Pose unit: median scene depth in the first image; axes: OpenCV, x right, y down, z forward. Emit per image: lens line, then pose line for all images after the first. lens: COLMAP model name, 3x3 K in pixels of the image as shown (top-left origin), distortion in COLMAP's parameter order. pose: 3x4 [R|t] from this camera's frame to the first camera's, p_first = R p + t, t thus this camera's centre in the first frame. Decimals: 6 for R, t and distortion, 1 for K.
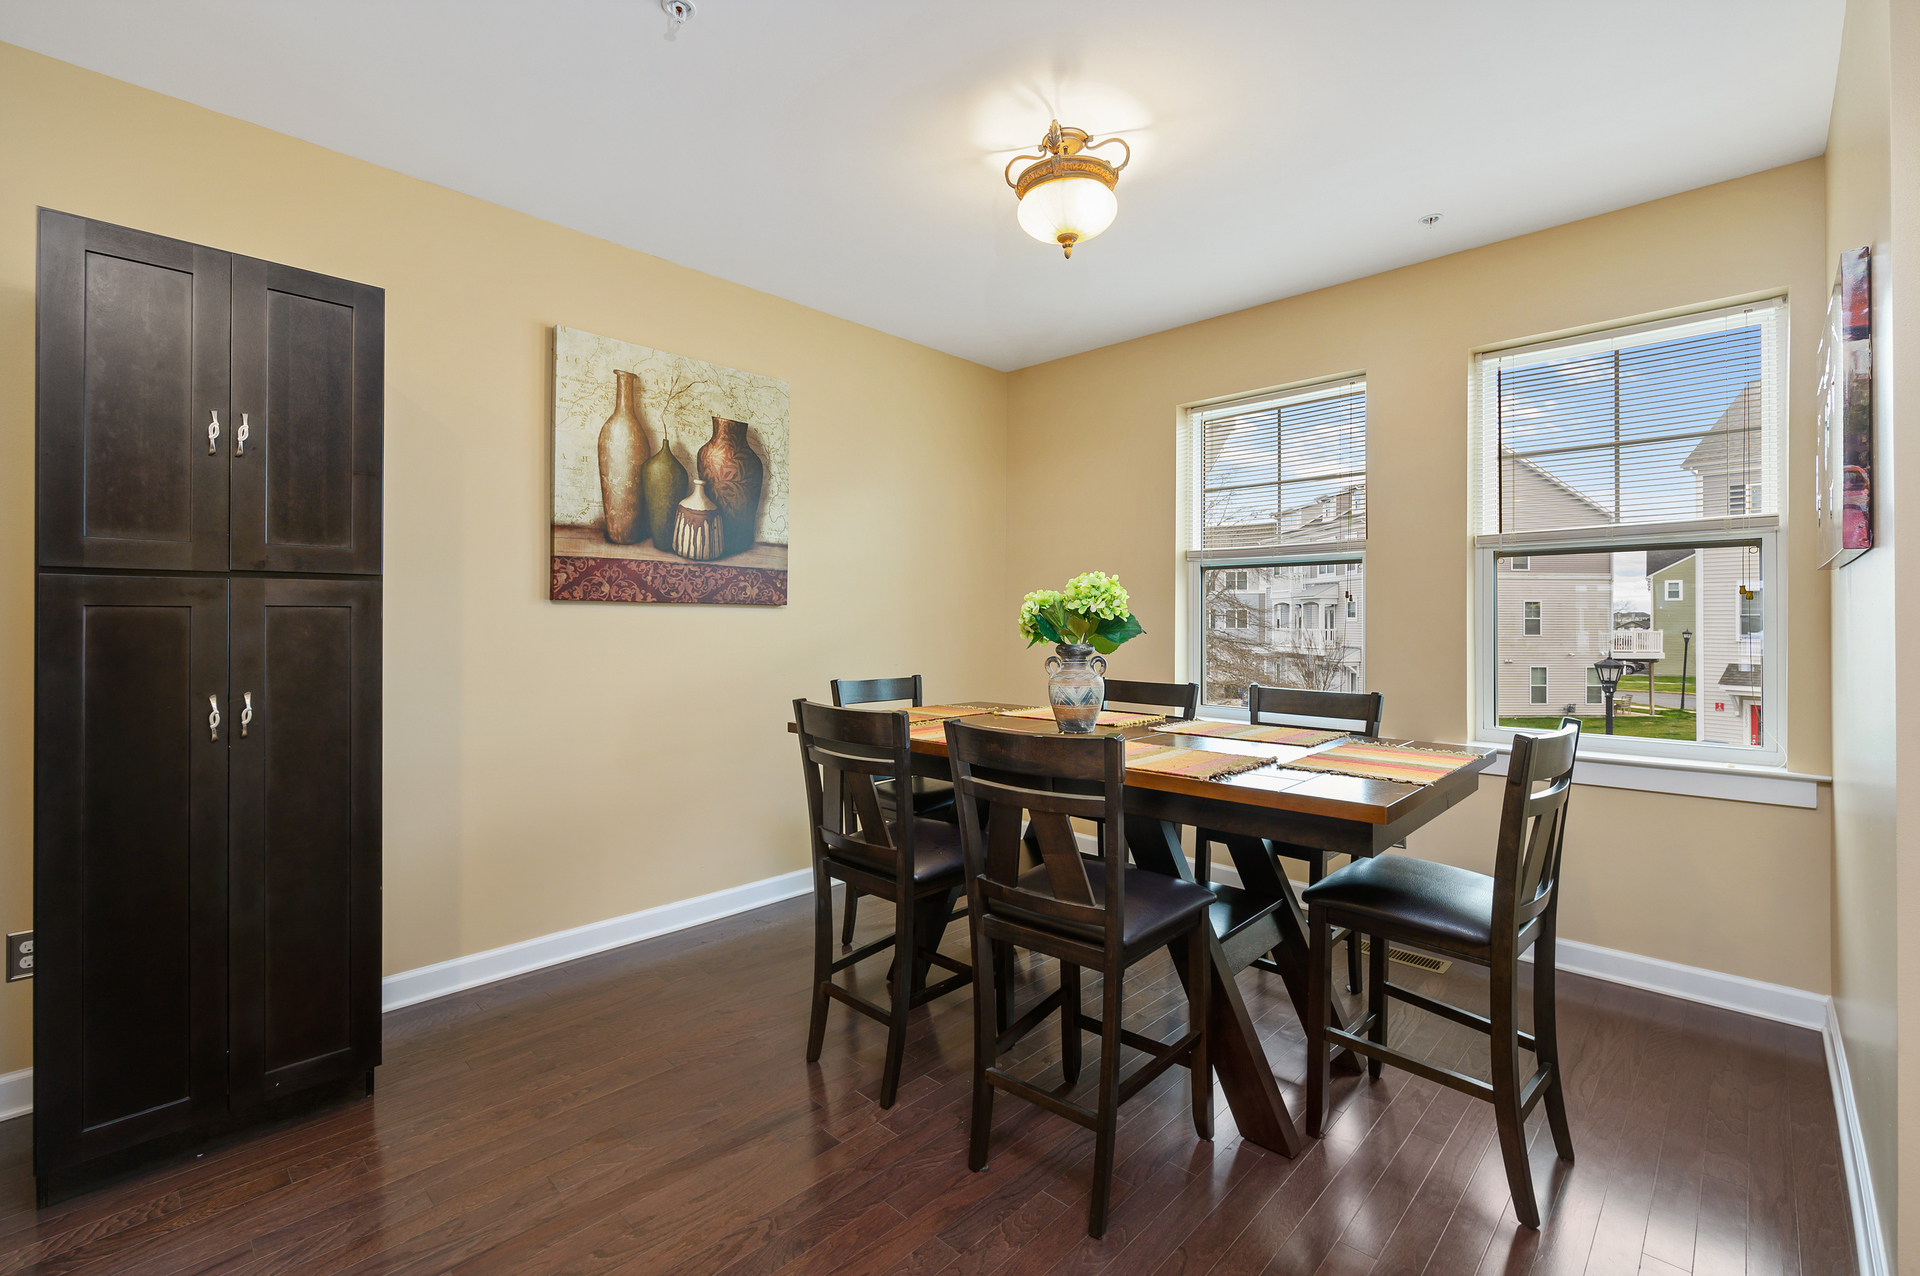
lens RADIAL K [[825.8, 0, 958.5], [0, 825.8, 621.2], [0, 0, 1]] dist [-0.001632, 0.000023]
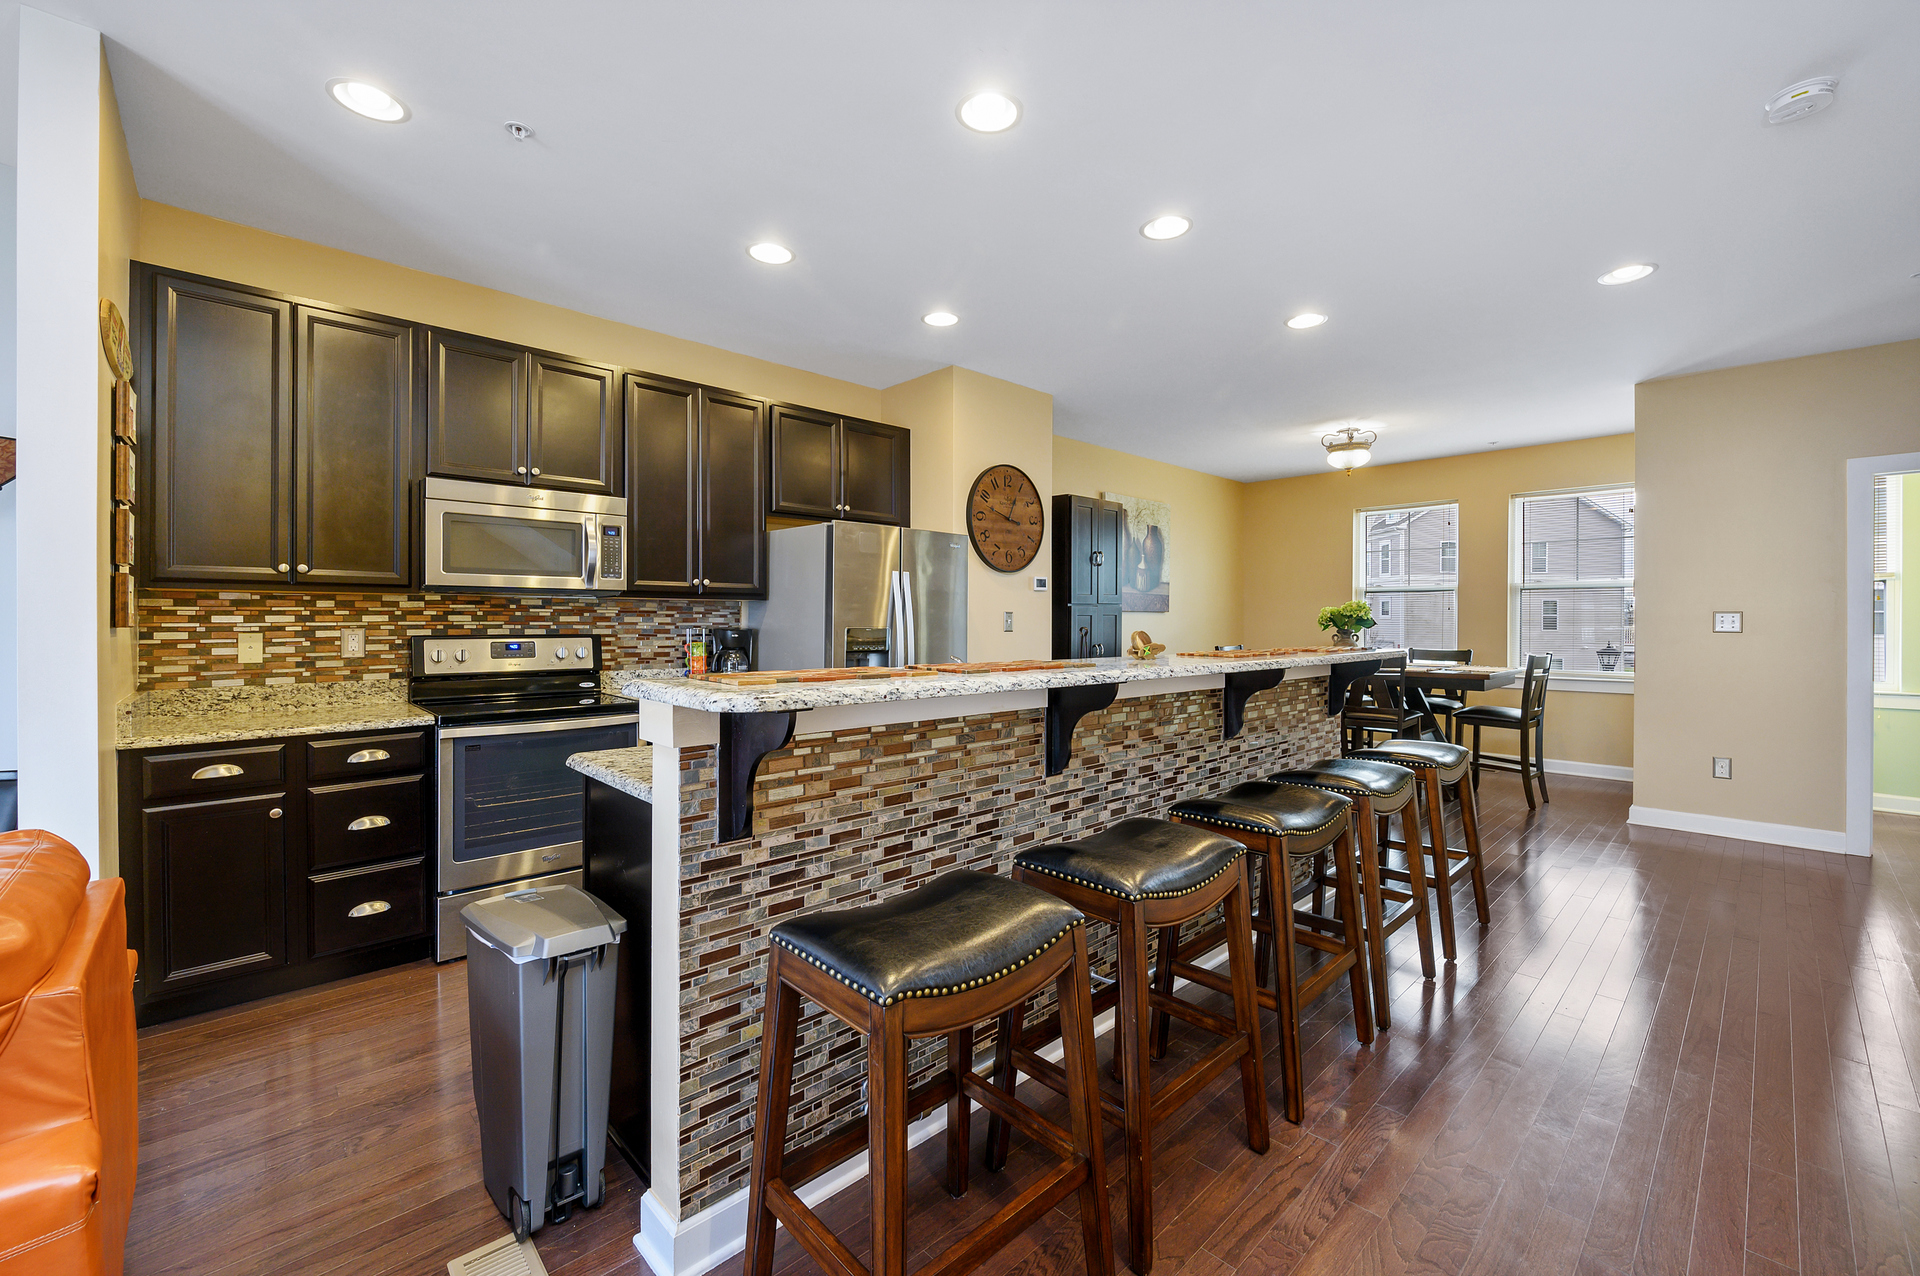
lens RADIAL K [[769.9, 0, 958.0], [0, 769.9, 633.5], [0, 0, 1]] dist [-0.002134, -0.000187]
pose [[0.998769, -0.004982, -0.049343, -0.796728], [0.005737, 0.999868, 0.015178, 0.003019], [0.049261, -0.015442, 0.998667, -1.197110]]
